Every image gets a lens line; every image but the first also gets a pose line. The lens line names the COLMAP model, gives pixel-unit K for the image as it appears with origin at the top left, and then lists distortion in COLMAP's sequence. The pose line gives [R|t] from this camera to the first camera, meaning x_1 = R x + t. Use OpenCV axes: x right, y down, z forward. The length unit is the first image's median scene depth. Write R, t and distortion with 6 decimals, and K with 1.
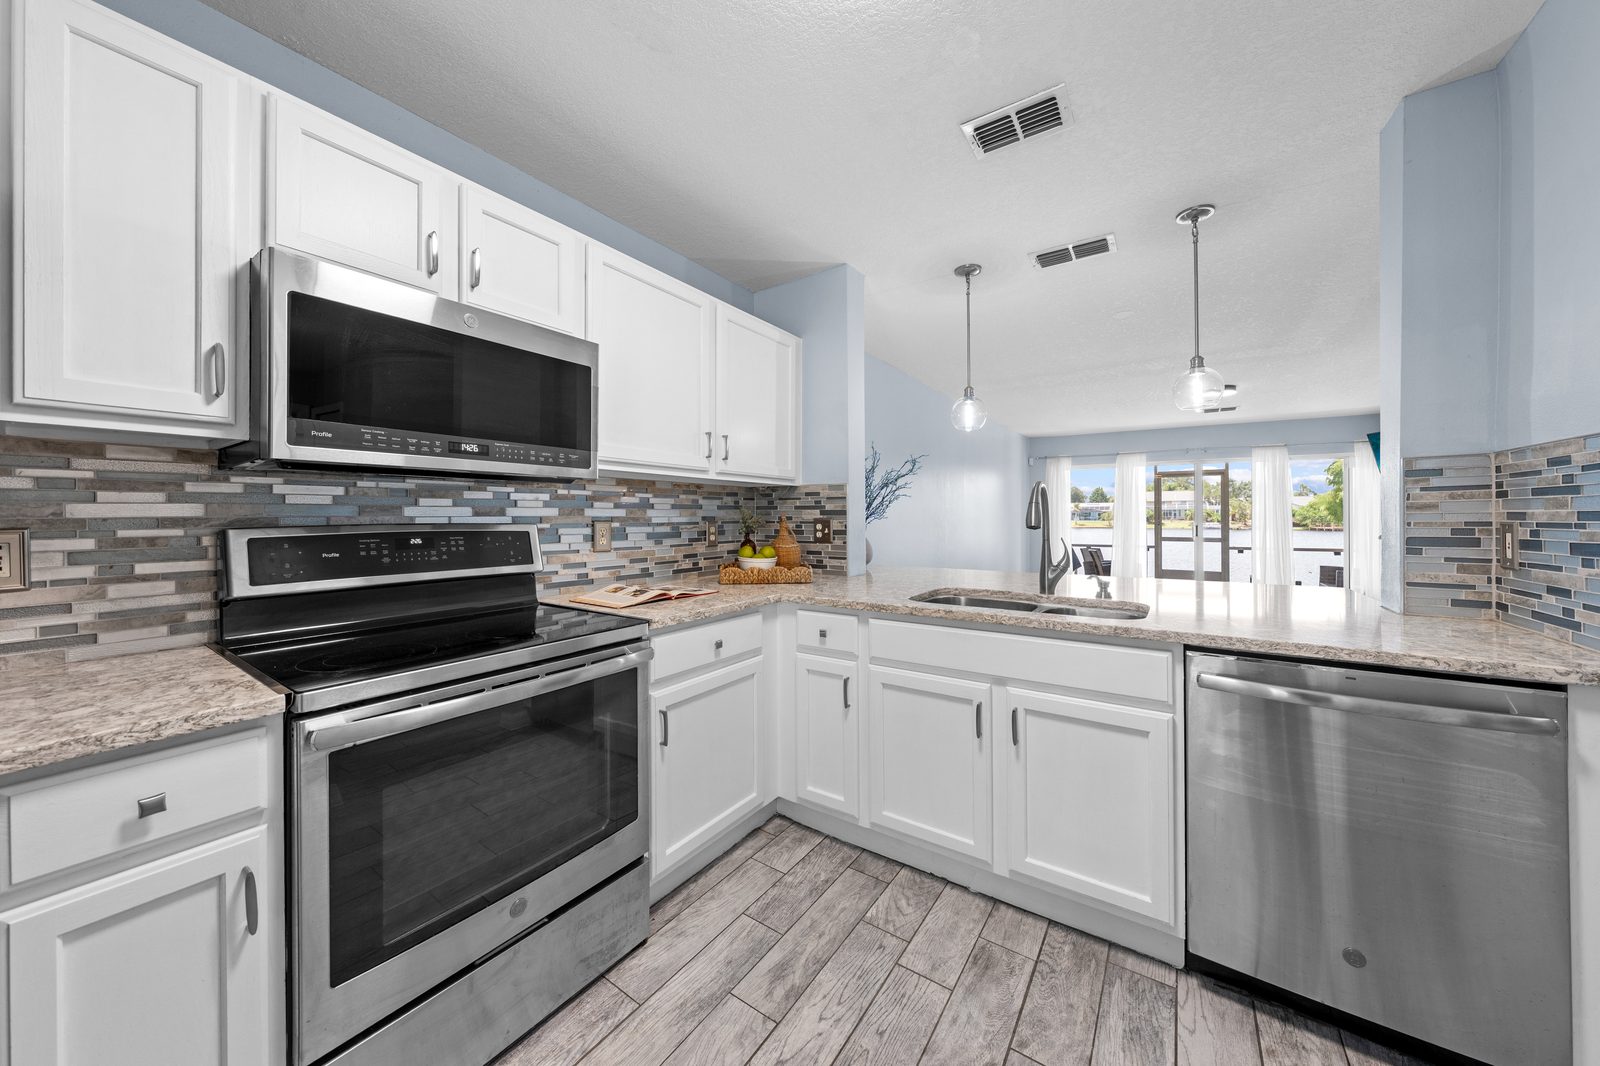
lens RADIAL K [[550.8, 0, 779.5], [0, 550.8, 518.7], [0, 0, 1]] dist [-0.001658, -0.000153]
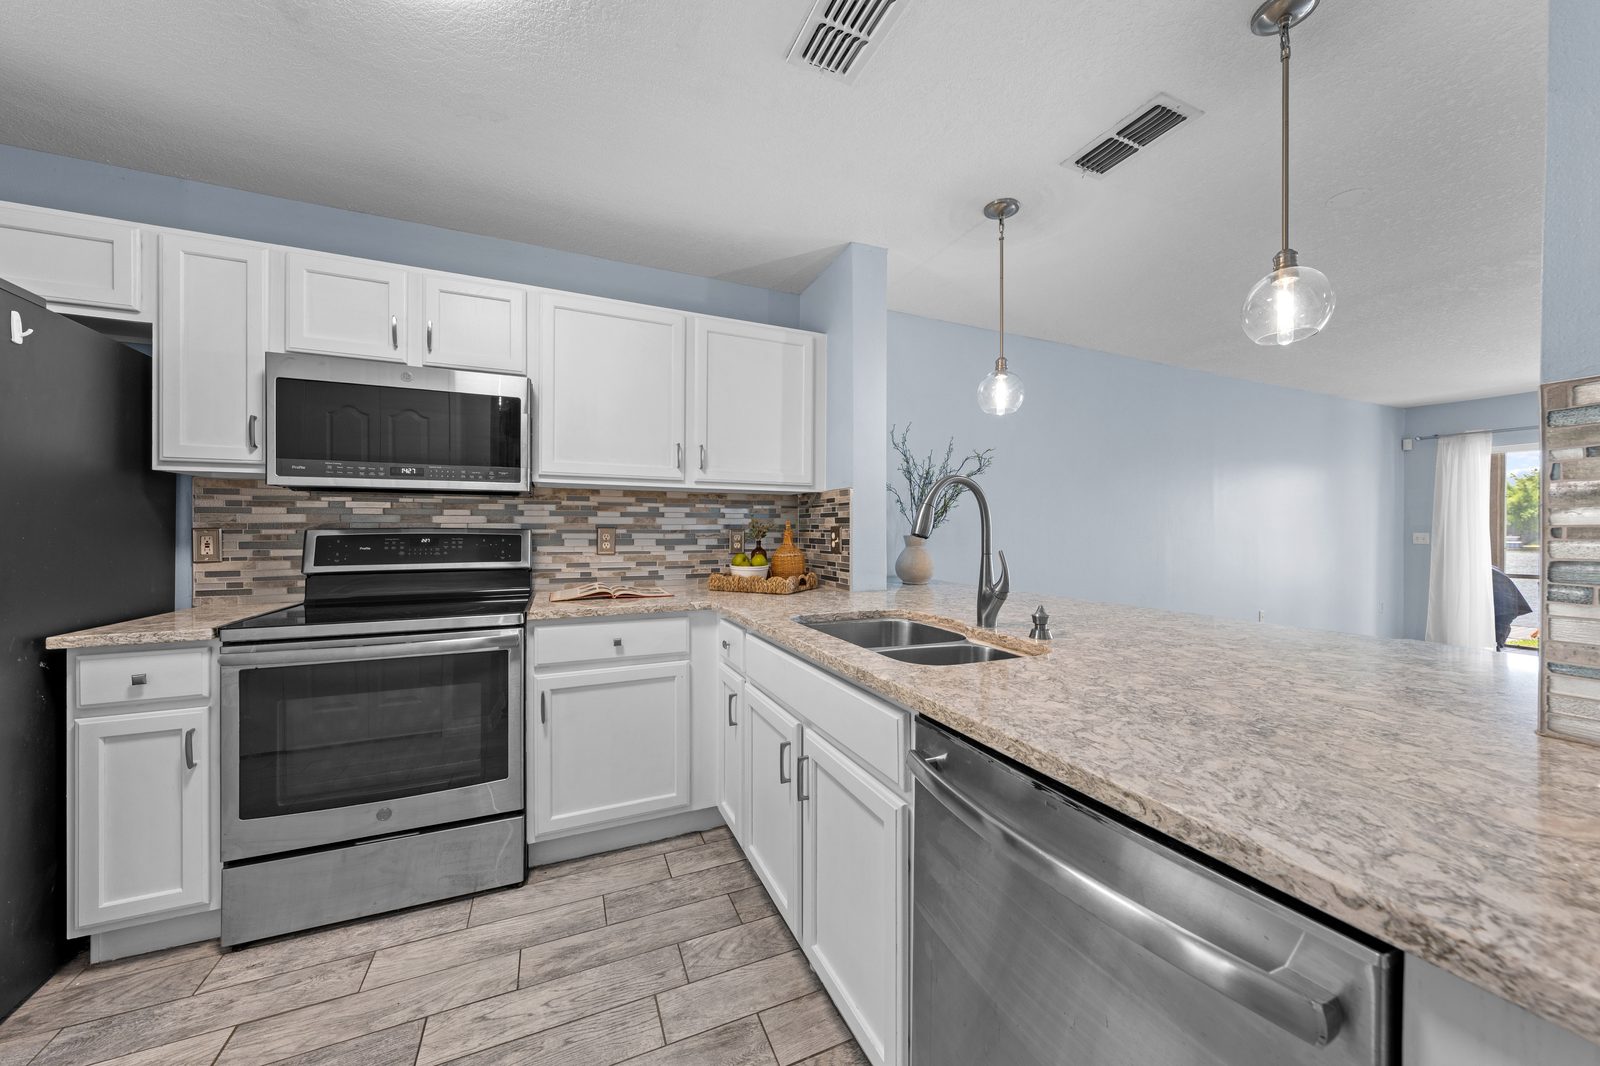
lens RADIAL K [[550.8, 0, 774.5], [0, 550.8, 534.3], [0, 0, 1]] dist [-0.001658, -0.000153]
pose [[0.853277, 0.008157, -0.521394, 0.707864], [-0.005272, 0.999961, 0.007017, 0.009449], [0.521431, -0.003239, 0.853287, 0.247440]]
